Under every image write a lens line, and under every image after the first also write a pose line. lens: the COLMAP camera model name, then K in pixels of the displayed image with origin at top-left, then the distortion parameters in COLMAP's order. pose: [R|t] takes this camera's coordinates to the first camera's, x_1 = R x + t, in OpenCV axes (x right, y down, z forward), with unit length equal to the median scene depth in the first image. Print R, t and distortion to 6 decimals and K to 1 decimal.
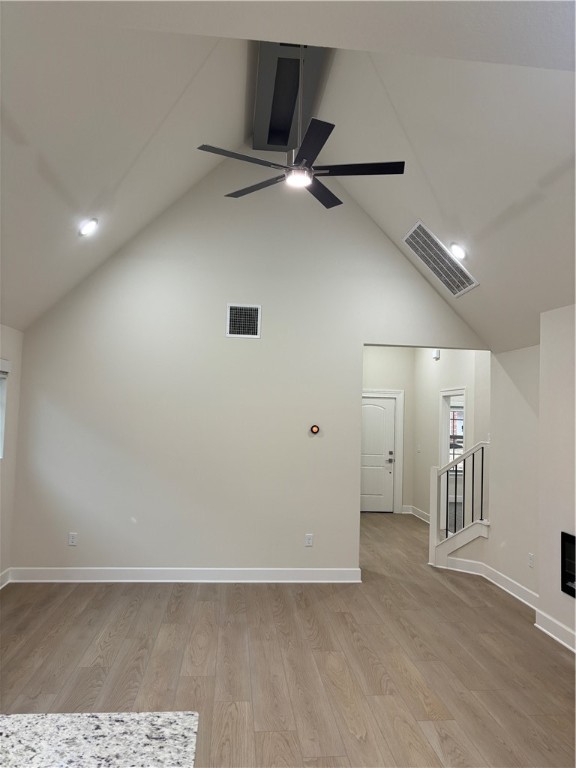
lens RADIAL K [[576.5, 0, 291.4], [0, 576.5, 387.0], [0, 0, 1]] dist [0.028064, -0.020519]
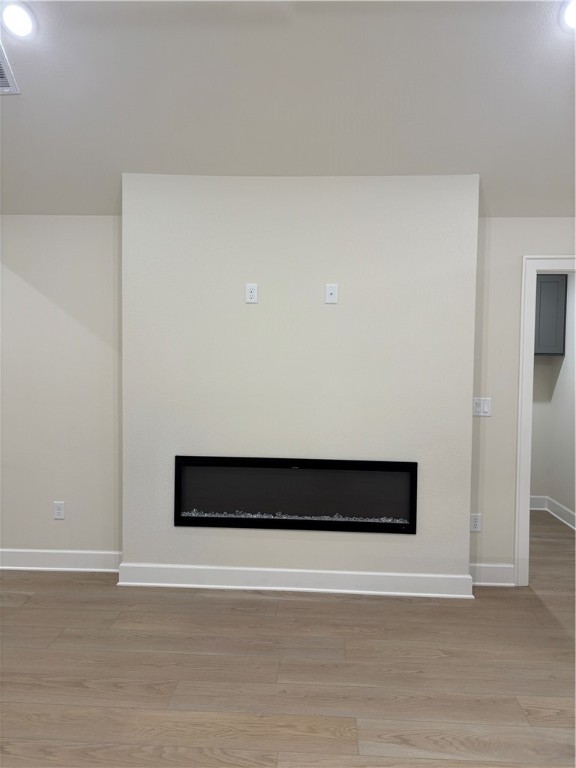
lens RADIAL K [[576.5, 0, 291.9], [0, 576.5, 378.0], [0, 0, 1]] dist [0.028064, -0.020519]
pose [[0.160225, -0.058450, 0.985348, -0.390504], [-0.057729, 0.995982, 0.068468, 0.095925], [-0.985391, -0.067853, 0.156207, 0.918329]]
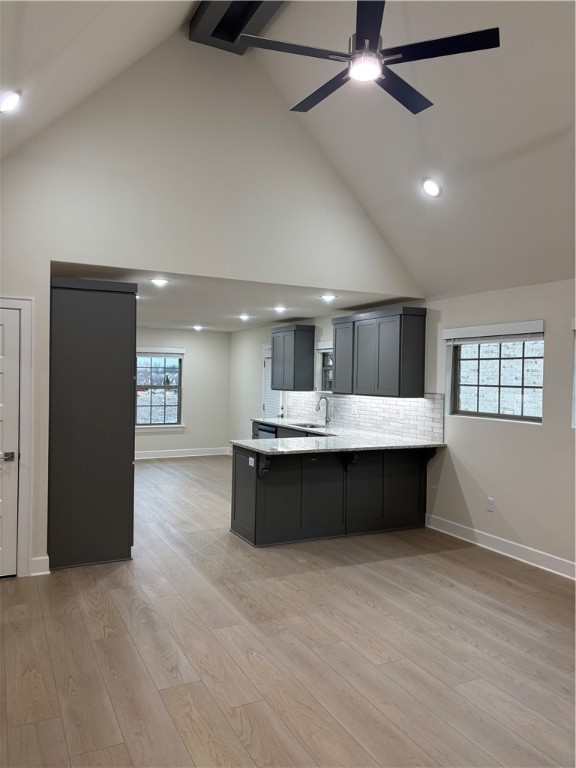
lens RADIAL K [[576.5, 0, 289.7], [0, 576.5, 384.0], [0, 0, 1]] dist [0.028064, -0.020519]
pose [[-0.933205, -0.044891, -0.356528, 0.398201], [-0.030496, 0.998481, -0.045898, 0.129502], [0.358047, -0.031959, -0.933156, 1.767890]]
